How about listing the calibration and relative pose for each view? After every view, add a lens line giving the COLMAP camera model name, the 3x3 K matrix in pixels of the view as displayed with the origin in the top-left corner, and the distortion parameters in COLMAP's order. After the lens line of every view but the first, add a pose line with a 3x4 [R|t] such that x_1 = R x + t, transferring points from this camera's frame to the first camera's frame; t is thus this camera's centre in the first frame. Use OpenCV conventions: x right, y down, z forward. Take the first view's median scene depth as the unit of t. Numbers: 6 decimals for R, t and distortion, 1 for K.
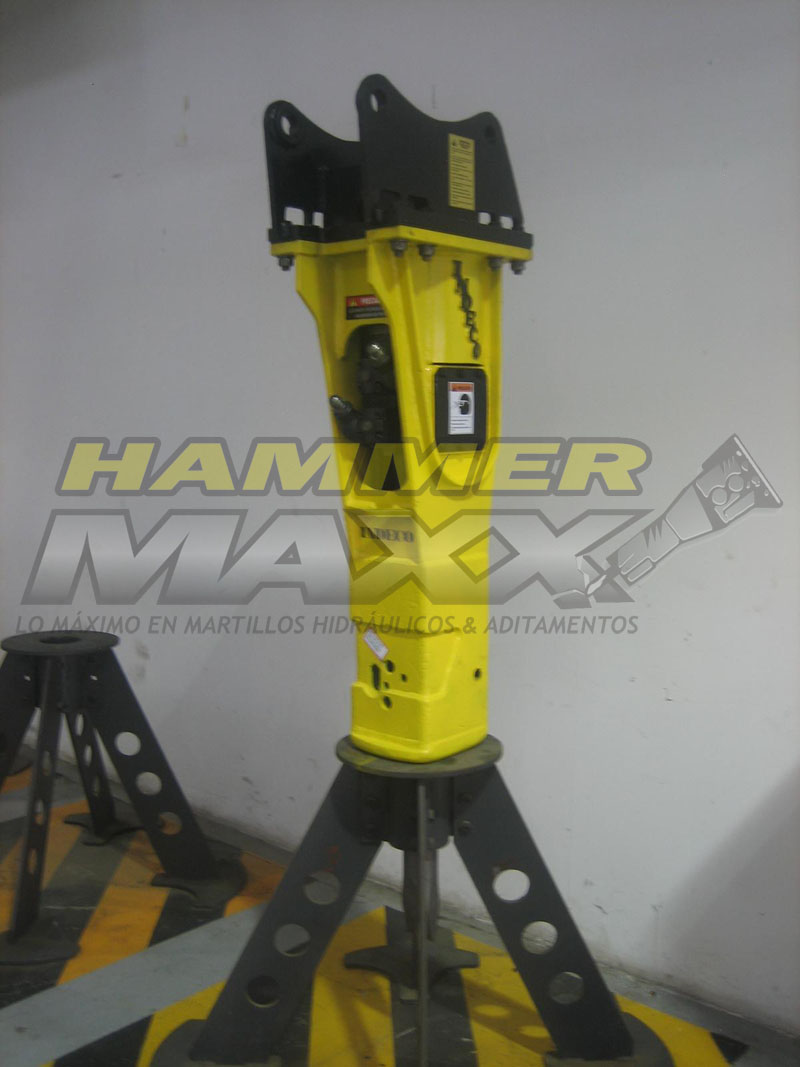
lens RADIAL K [[1094.2, 0, 400.0], [0, 1094.2, 533.5], [0, 0, 1]] dist [-0.126829, 0.165282]
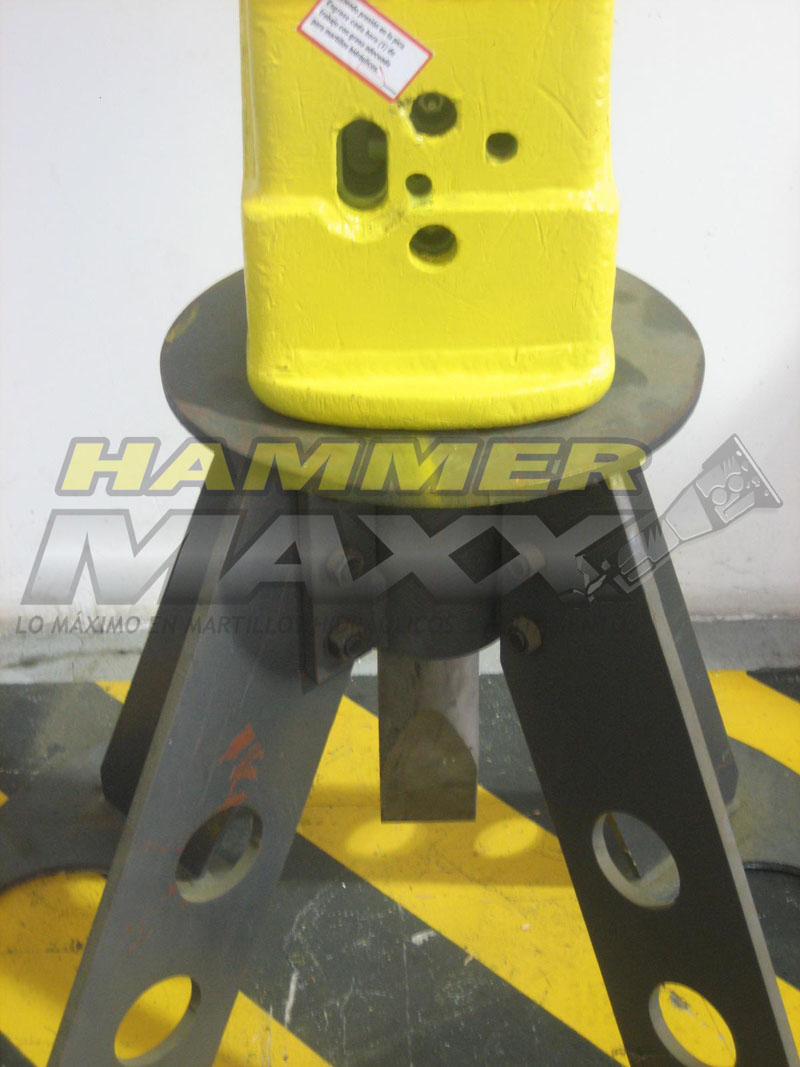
lens RADIAL K [[1642.0, 0, 400.0], [0, 1642.0, 533.5], [0, 0, 1]] dist [-0.178703, 0.030886]
pose [[0.742154, -0.381444, 0.551097, -0.284447], [0.082029, 0.867764, 0.490160, 0.015781], [-0.665191, -0.318569, 0.675304, 0.731666]]
